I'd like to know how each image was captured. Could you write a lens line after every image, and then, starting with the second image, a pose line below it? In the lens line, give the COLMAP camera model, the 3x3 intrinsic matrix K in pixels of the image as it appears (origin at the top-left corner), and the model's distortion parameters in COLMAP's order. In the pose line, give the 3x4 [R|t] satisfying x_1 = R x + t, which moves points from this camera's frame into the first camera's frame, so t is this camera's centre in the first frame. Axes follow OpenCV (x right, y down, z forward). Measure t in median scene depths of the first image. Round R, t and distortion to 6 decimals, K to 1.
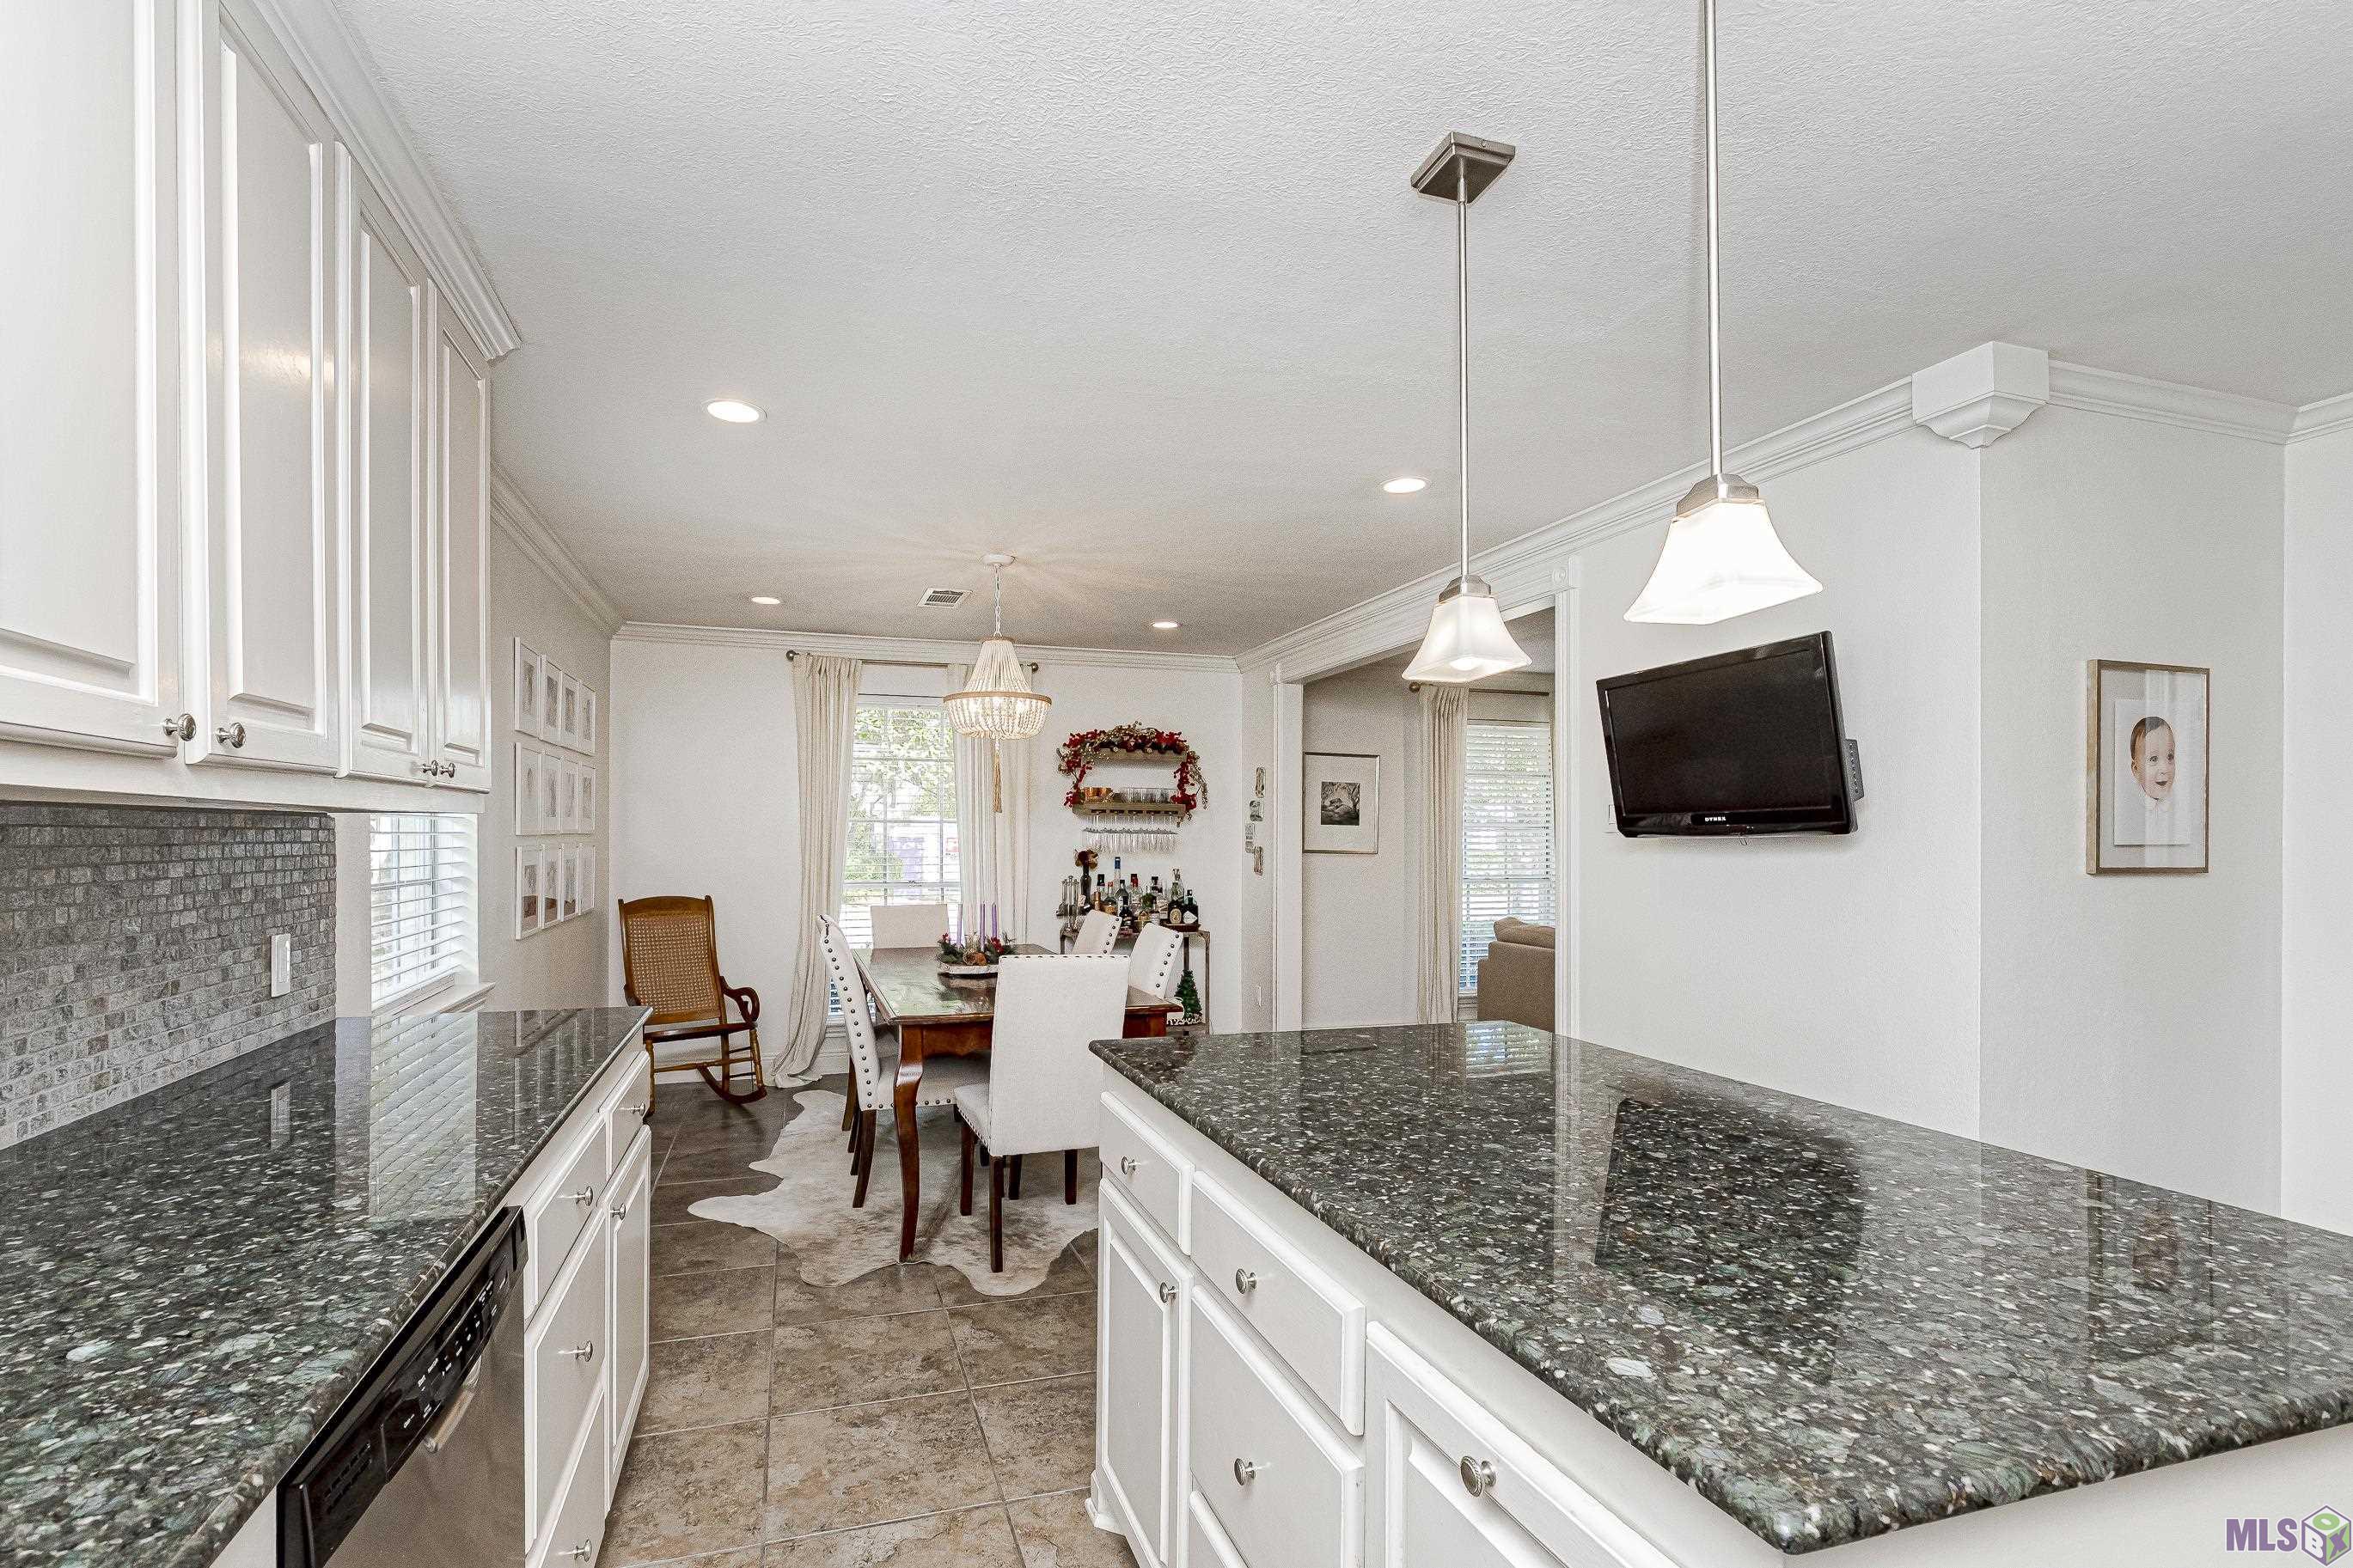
lens RADIAL K [[1077.7, 0, 1178.1], [0, 1077.7, 806.7], [0, 0, 1]] dist [-0.009225, -0.000617]
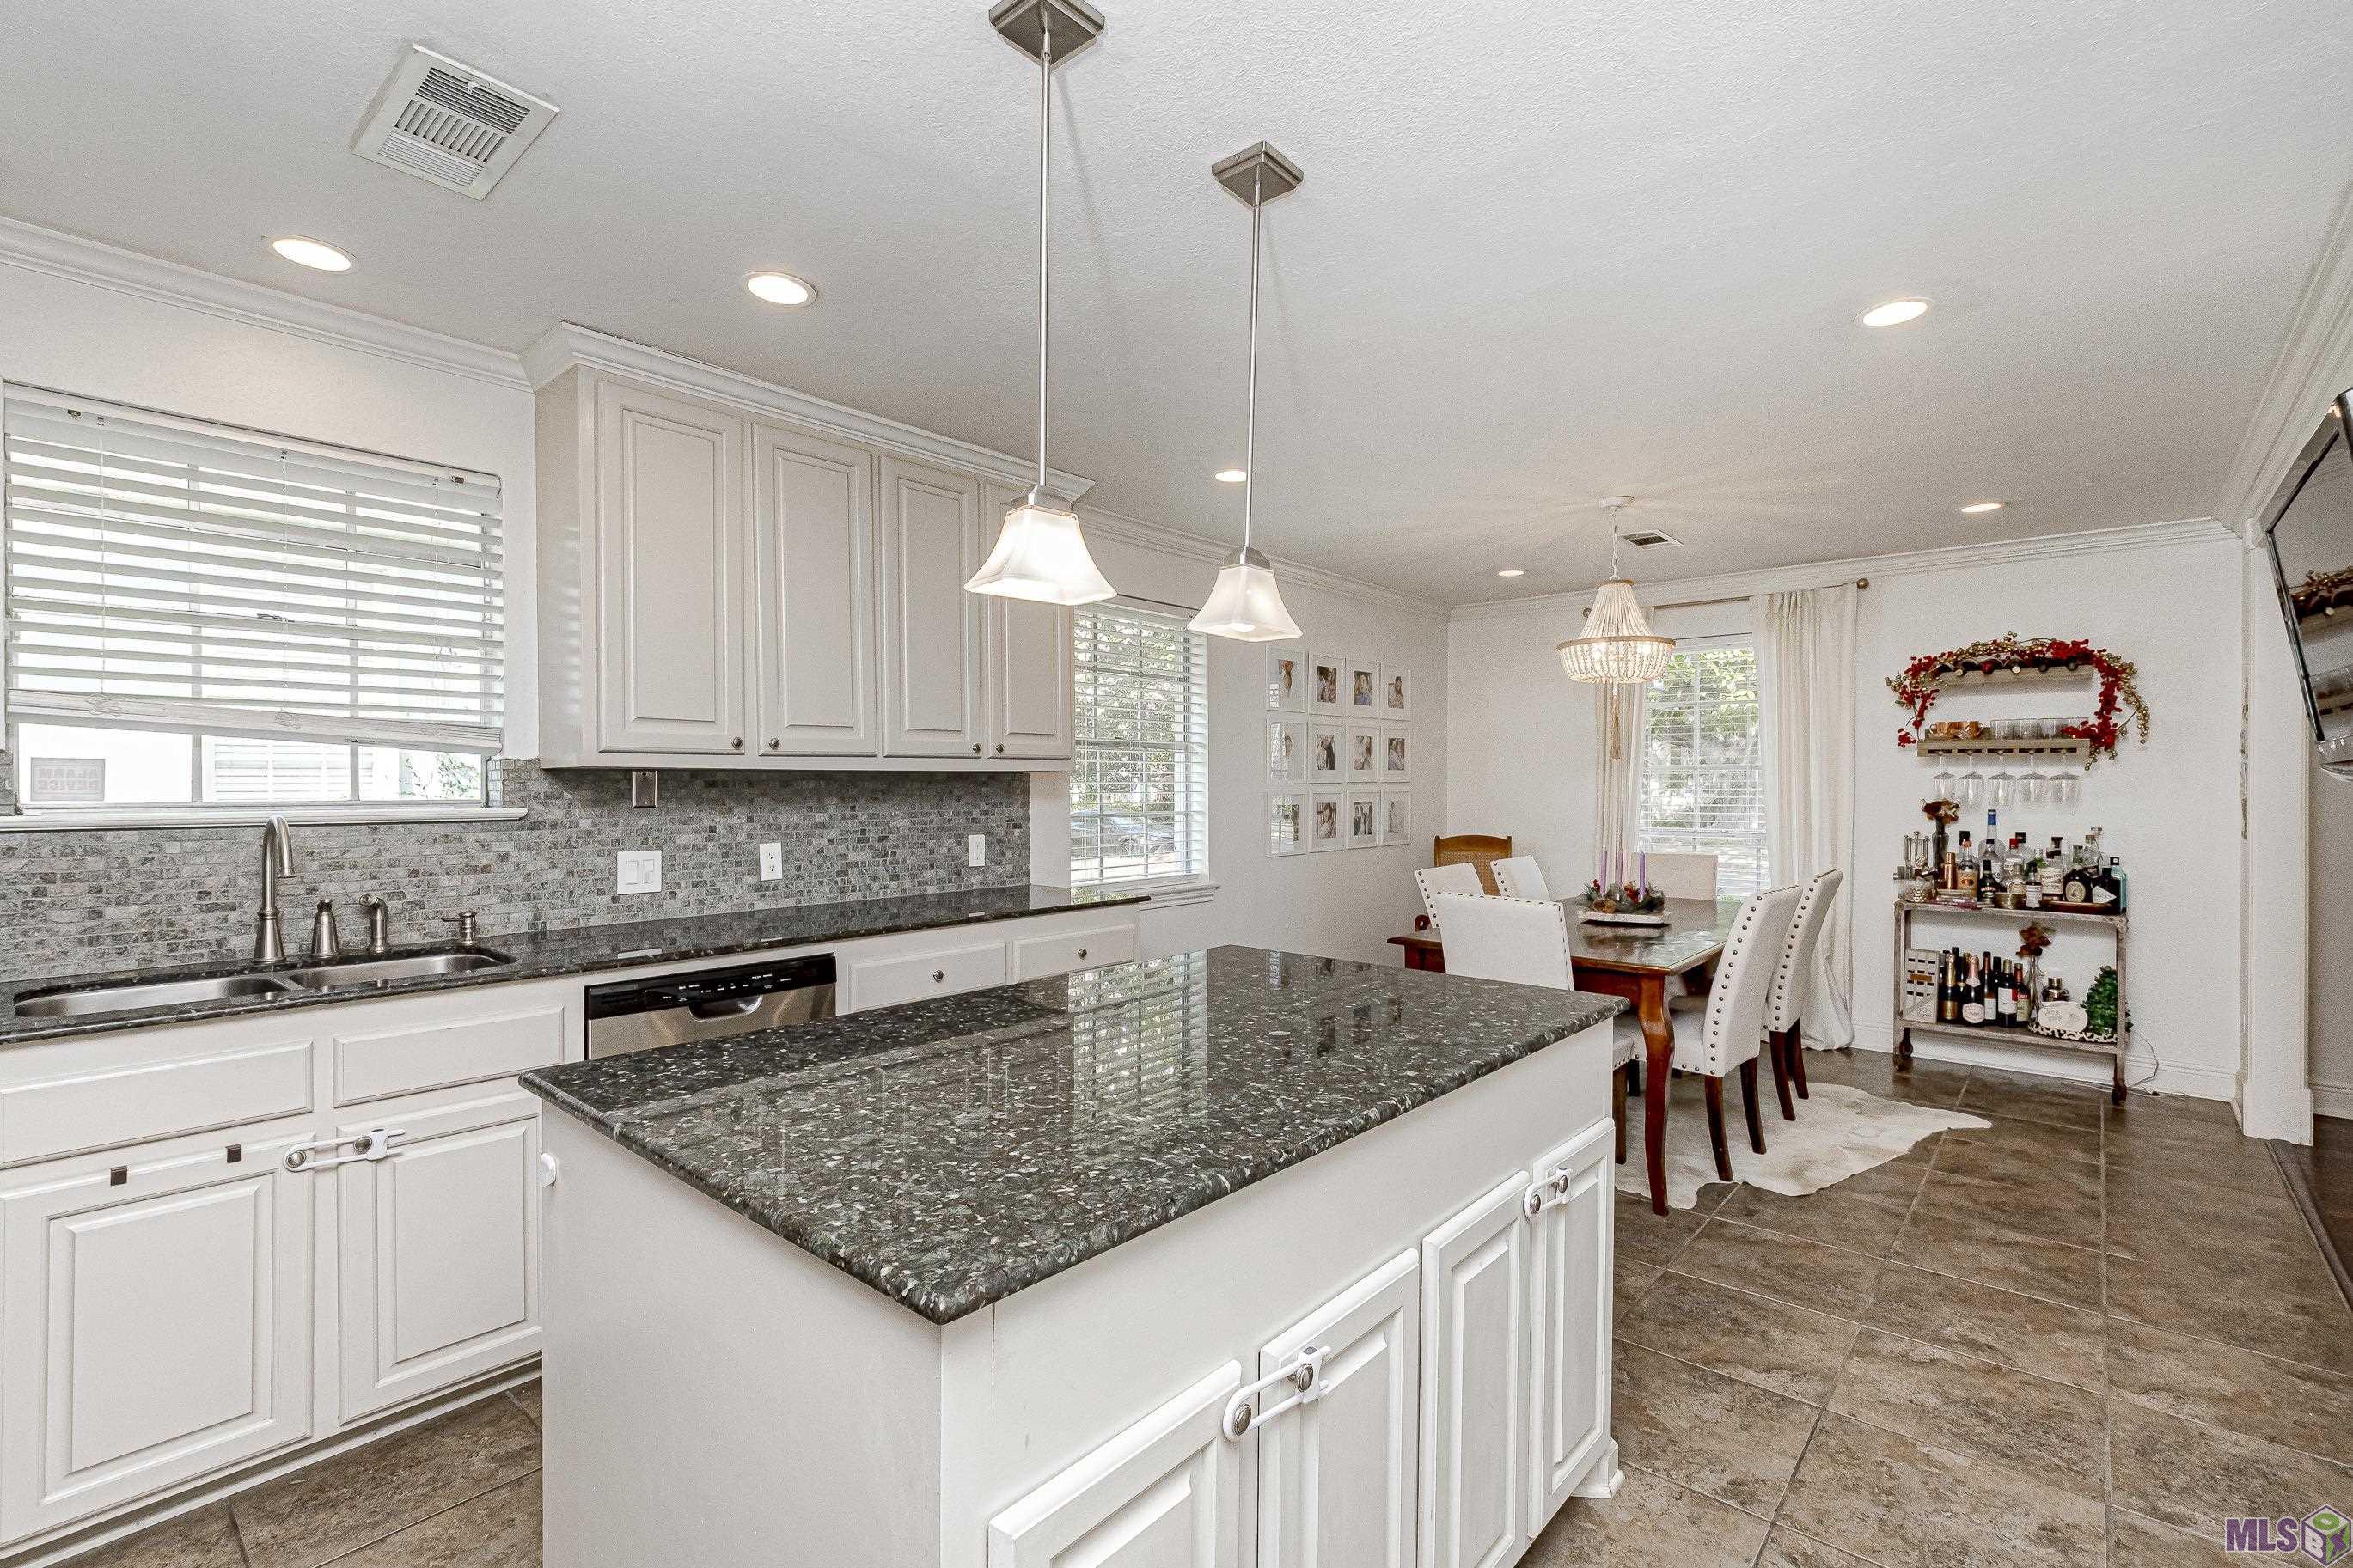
lens RADIAL K [[1070.3, 0, 1176.4], [0, 1070.3, 770.0], [0, 0, 1]] dist [0.026464, 0.000090]
pose [[0.523017, -0.008820, -0.852276, 0.309942], [0.023749, 0.999709, 0.004228, 0.000898], [0.851991, -0.022452, 0.523075, 0.090310]]
